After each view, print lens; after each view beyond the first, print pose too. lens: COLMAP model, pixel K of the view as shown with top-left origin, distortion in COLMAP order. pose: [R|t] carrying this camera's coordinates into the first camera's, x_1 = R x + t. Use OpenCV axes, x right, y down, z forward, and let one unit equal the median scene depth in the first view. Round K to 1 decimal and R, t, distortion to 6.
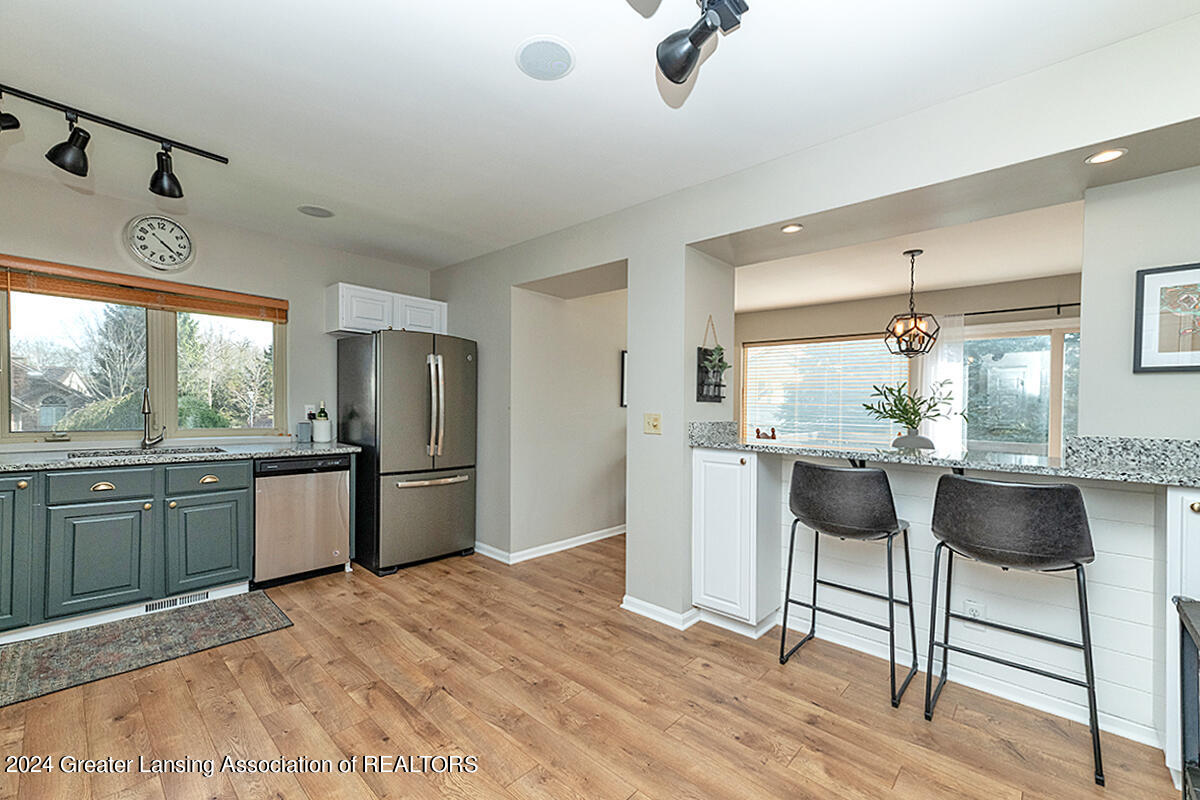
lens RADIAL K [[646.6, 0, 598.5], [0, 646.6, 418.9], [0, 0, 1]] dist [0.002899, 0.001057]
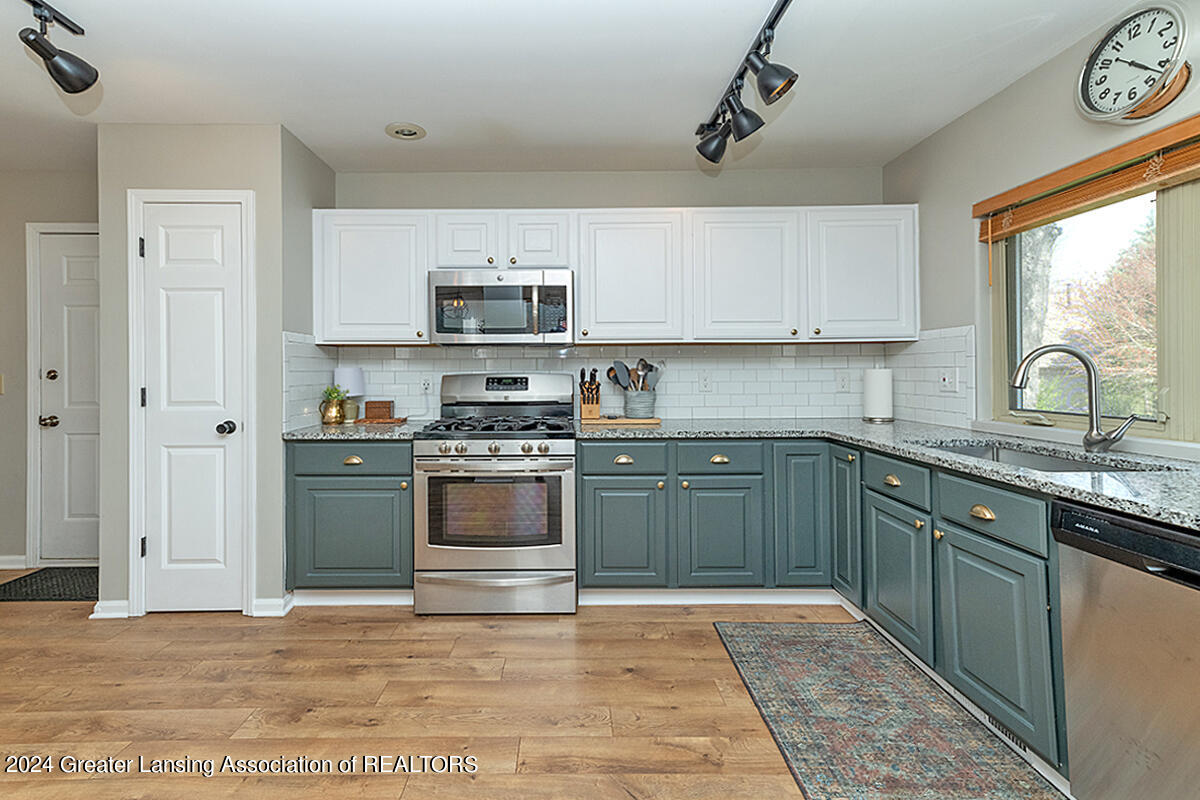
lens RADIAL K [[467.8, 0, 552.7], [0, 467.8, 376.6], [0, 0, 1]] dist [0.009917, 0.000436]
pose [[-0.702018, -0.011419, -0.712068, -0.074826], [-0.026578, 0.999595, 0.010173, -0.011035], [0.711663, 0.026067, -0.702037, 0.990601]]
